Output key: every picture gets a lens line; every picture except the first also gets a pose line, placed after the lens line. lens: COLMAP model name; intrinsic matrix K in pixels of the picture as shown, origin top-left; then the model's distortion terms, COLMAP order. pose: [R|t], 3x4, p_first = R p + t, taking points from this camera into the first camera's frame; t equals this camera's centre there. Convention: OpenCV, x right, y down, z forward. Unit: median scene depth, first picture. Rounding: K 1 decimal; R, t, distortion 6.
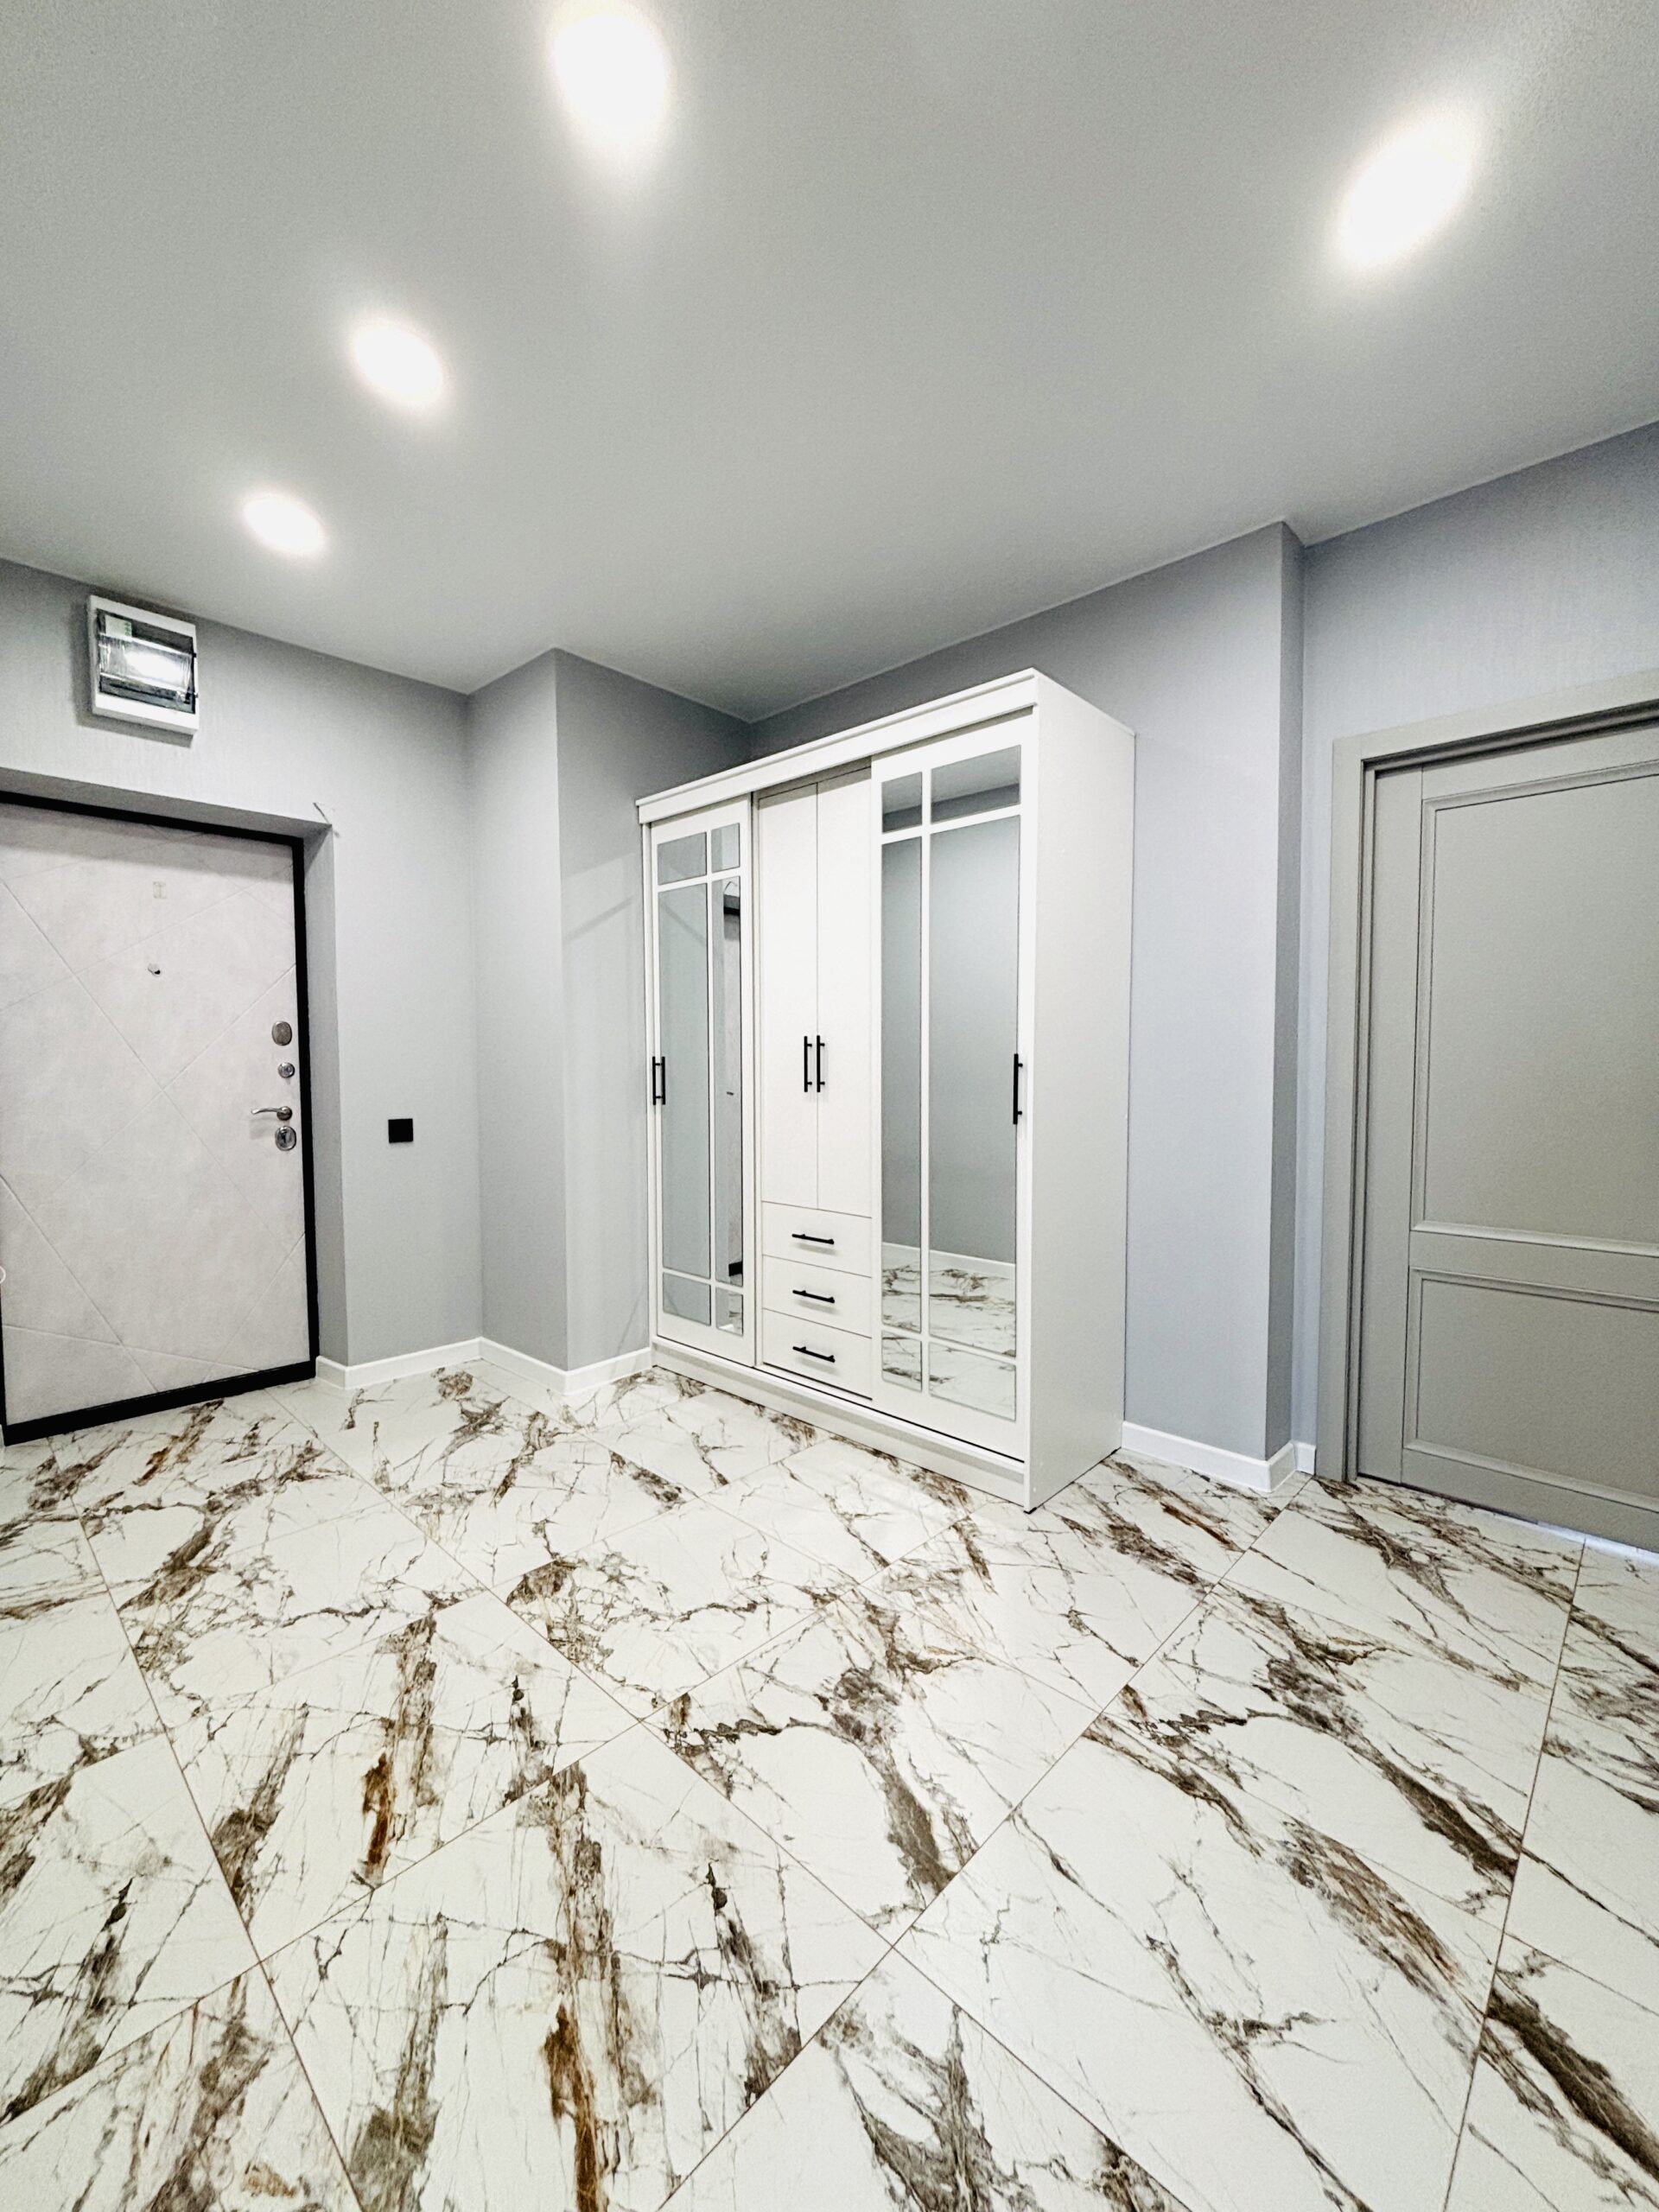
lens RADIAL K [[882.7, 0, 839.8], [0, 882.7, 1102.2], [0, 0, 1]] dist [0.000603, 0.000250]
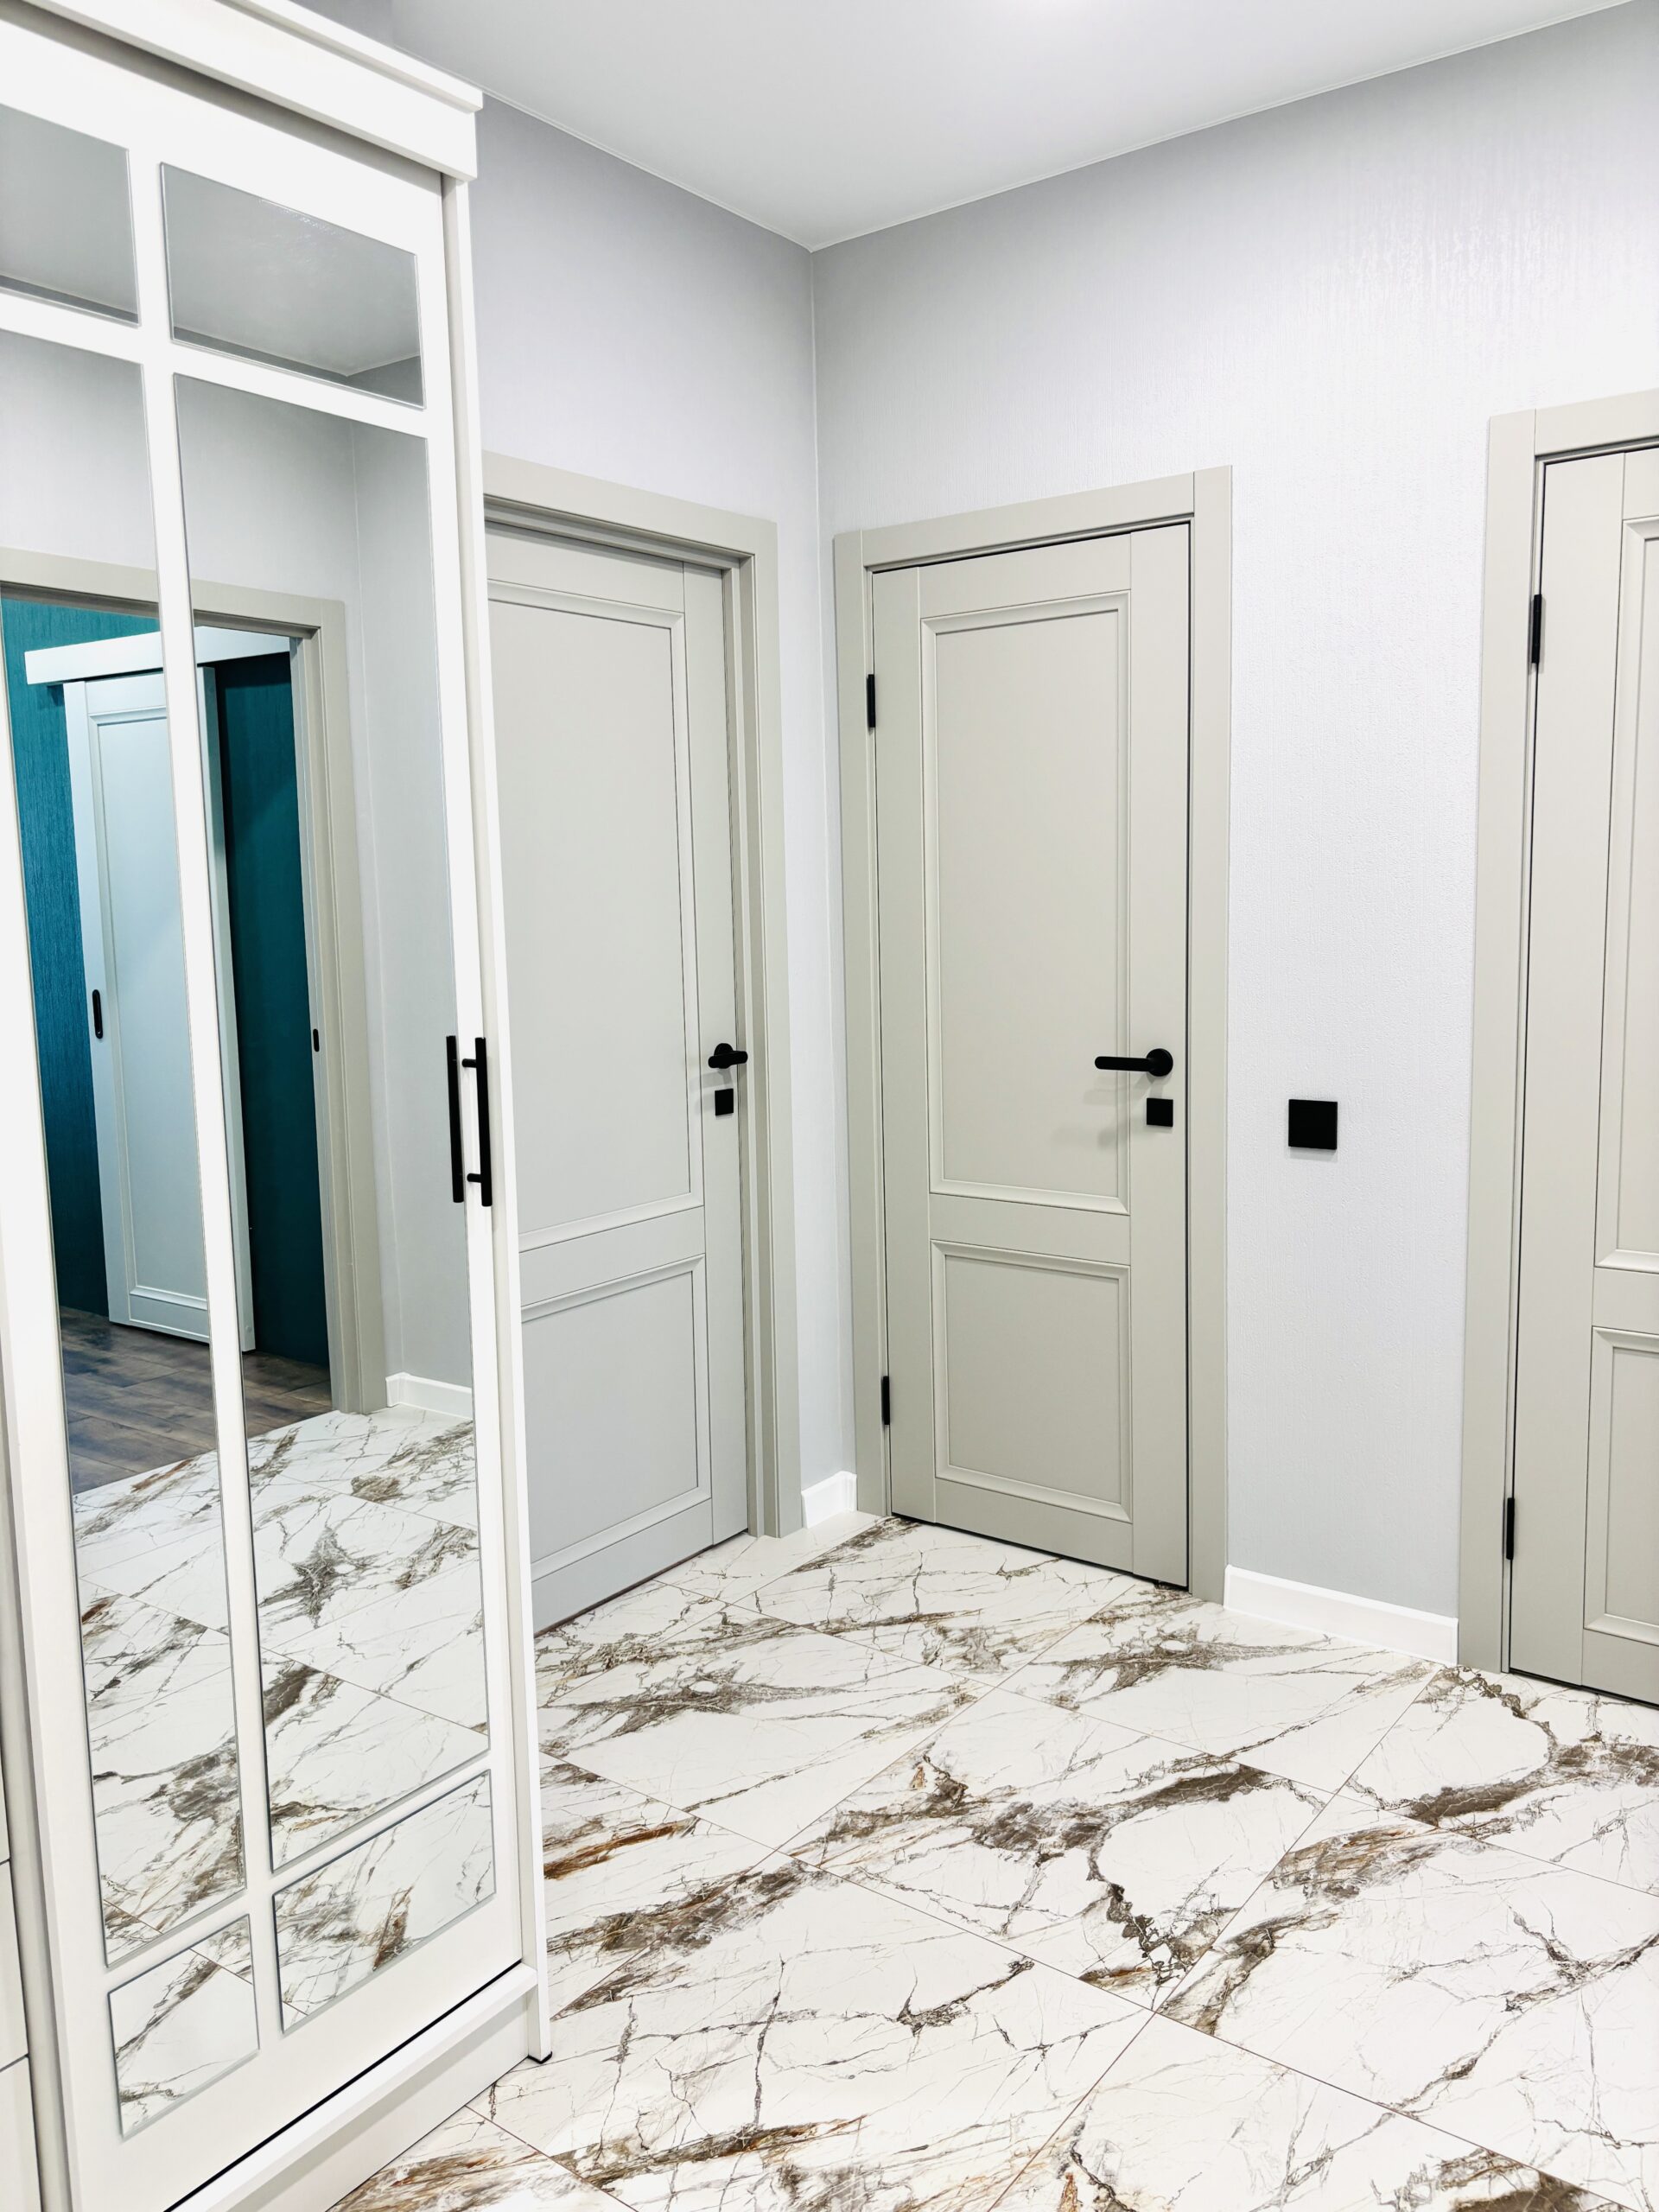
lens RADIAL K [[1737.3, 0, 836.2], [0, 1737.3, 1104.3], [0, 0, 1]] dist [0.009821, -0.036683]
pose [[-0.114366, -0.116917, 0.986535, -0.770047], [0.076778, 0.989040, 0.126115, -0.117049], [-0.990467, 0.090168, -0.104136, 1.200118]]
